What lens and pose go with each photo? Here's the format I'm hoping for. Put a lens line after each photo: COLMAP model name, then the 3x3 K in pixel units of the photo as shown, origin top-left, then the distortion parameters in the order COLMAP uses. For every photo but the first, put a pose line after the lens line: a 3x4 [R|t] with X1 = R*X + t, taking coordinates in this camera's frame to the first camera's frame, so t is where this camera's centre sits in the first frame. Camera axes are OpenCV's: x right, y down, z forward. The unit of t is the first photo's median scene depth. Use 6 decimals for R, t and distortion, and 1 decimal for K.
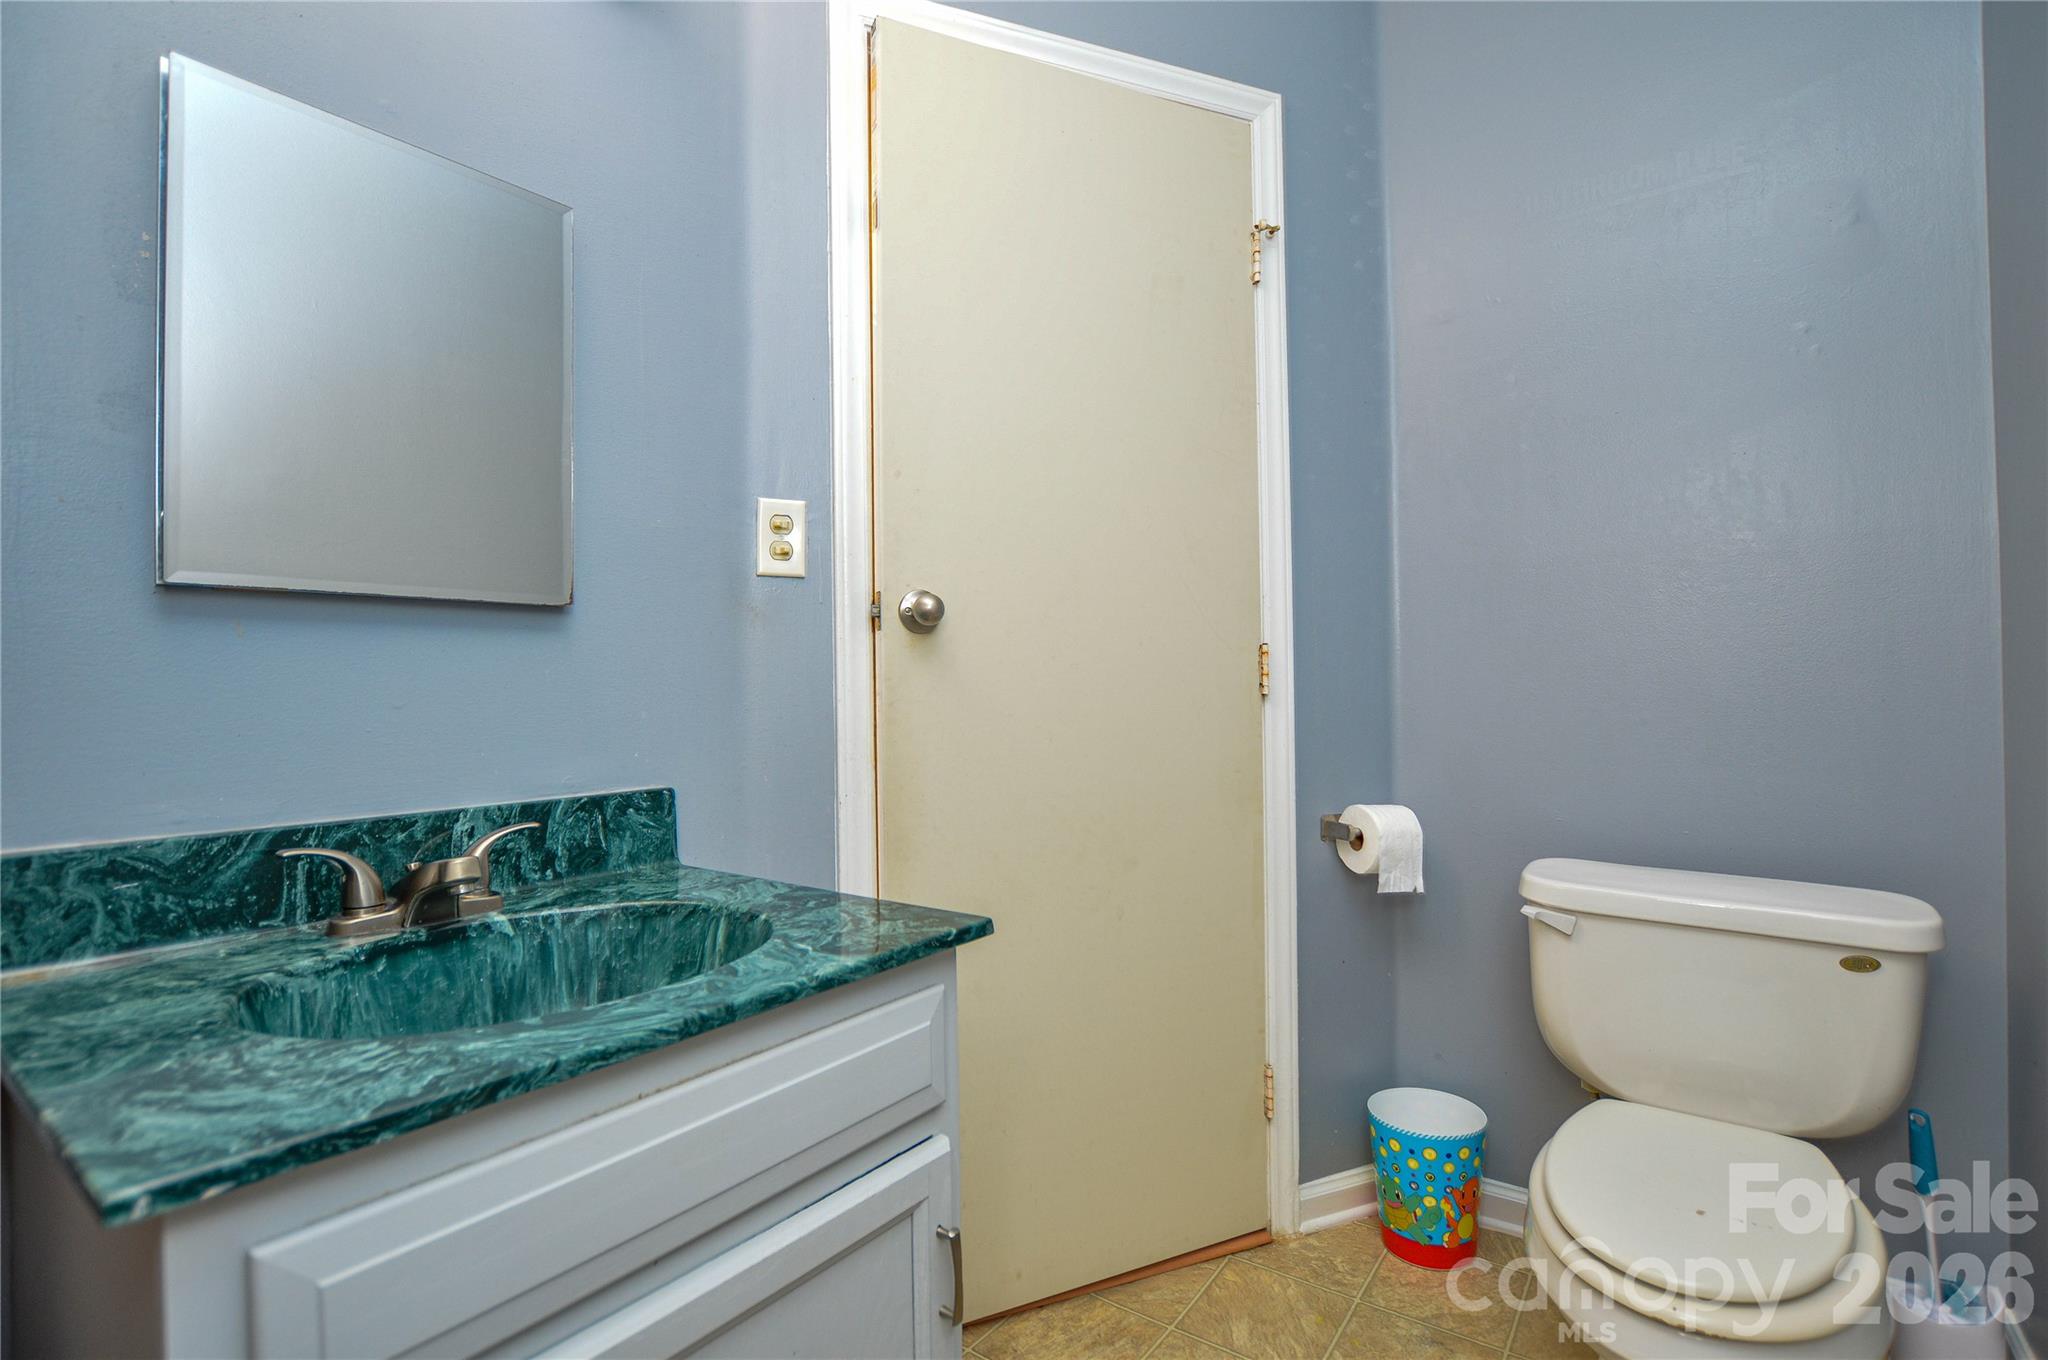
lens RADIAL K [[940.2, 0, 1033.8], [0, 940.2, 680.1], [0, 0, 1]] dist [-0.026248, 0.000314]
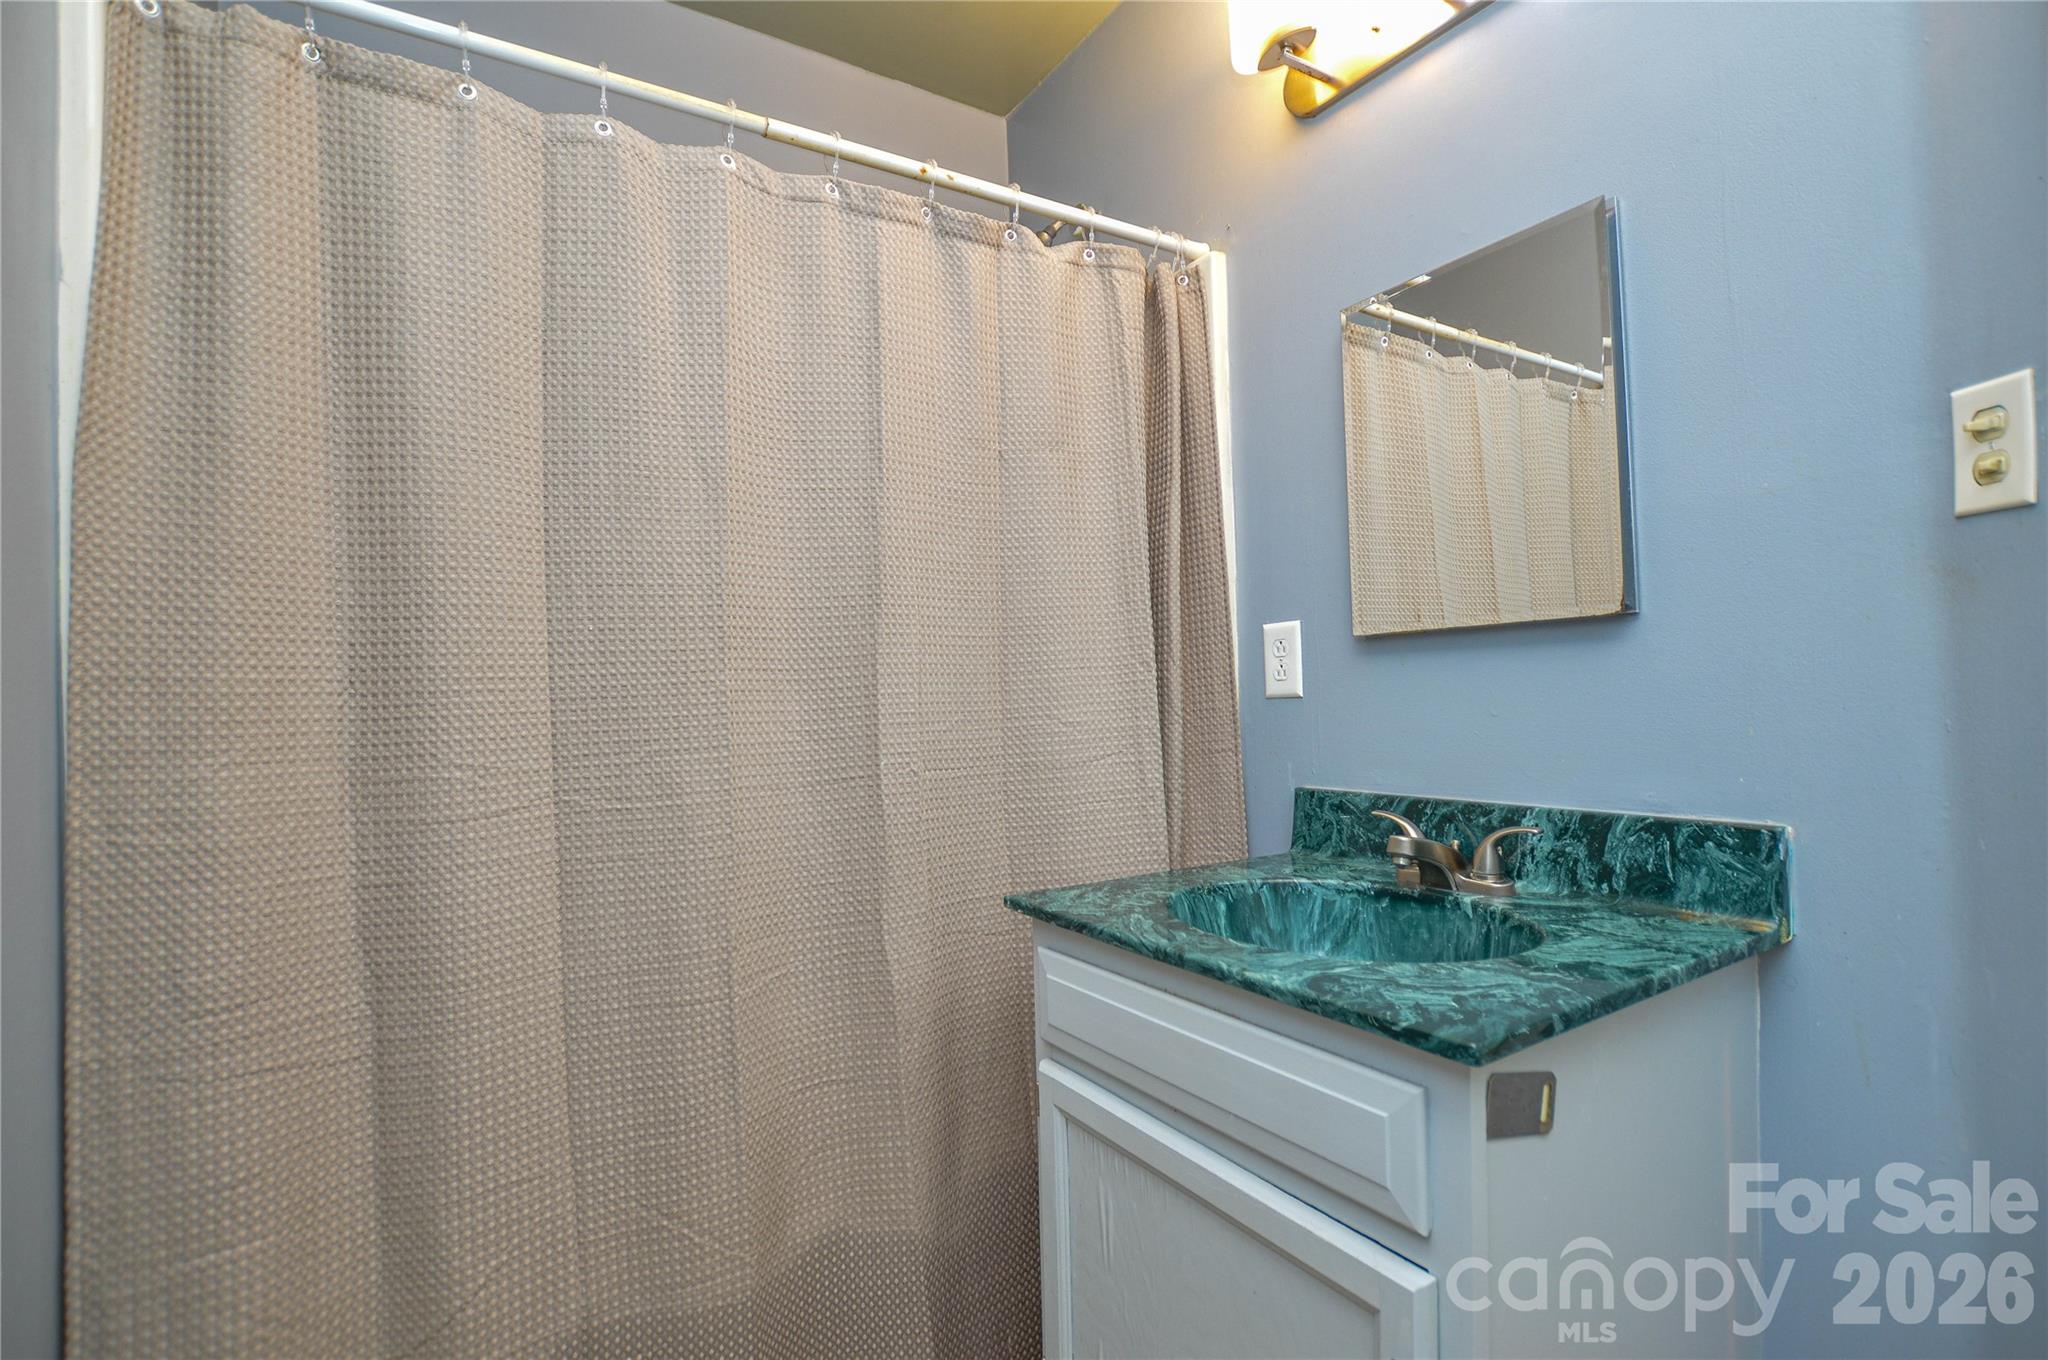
lens RADIAL K [[940.2, 0, 1033.8], [0, 940.2, 680.1], [0, 0, 1]] dist [-0.026248, 0.000314]
pose [[-0.357094, 0.004875, -0.934056, 0.701501], [0.036809, 0.999283, -0.008857, -0.029431], [0.933343, -0.037544, -0.357017, 0.903936]]
